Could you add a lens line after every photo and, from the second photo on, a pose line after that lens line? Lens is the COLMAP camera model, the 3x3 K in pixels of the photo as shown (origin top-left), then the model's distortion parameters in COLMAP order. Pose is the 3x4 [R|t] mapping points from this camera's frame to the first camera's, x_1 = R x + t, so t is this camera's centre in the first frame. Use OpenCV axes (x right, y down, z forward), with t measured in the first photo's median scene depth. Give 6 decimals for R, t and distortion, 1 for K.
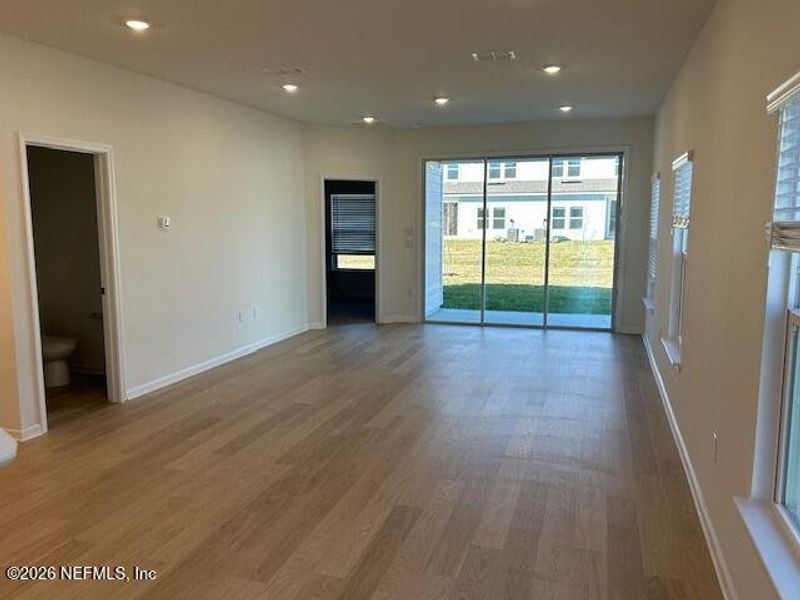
lens RADIAL K [[655.4, 0, 400.0], [0, 655.4, 300.0], [0, 0, 1]] dist [-0.000911, 0.004033]
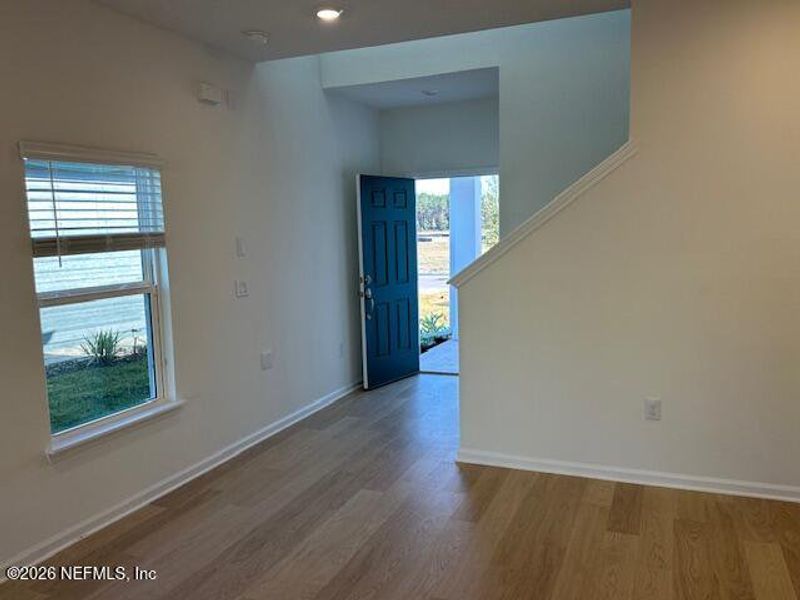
lens RADIAL K [[655.4, 0, 400.0], [0, 655.4, 300.0], [0, 0, 1]] dist [-0.000911, 0.004033]
pose [[-0.993885, 0.019261, 0.108728, -0.098046], [0.044248, 0.971626, 0.232347, -0.080657], [-0.101168, 0.235737, -0.966537, 0.659411]]
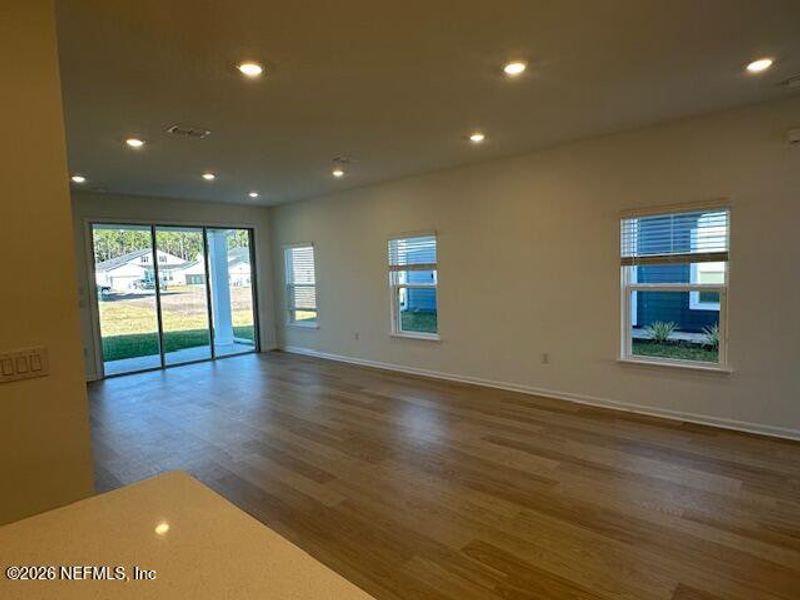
lens RADIAL K [[469.1, 0, 413.3], [0, 469.1, 301.6], [0, 0, 1]] dist [-0.002397, 0.000054]
pose [[0.425613, -0.073075, 0.901950, -0.484689], [0.148999, 0.988789, 0.009801, -0.024164], [-0.892554, 0.130218, 0.431730, 0.276428]]
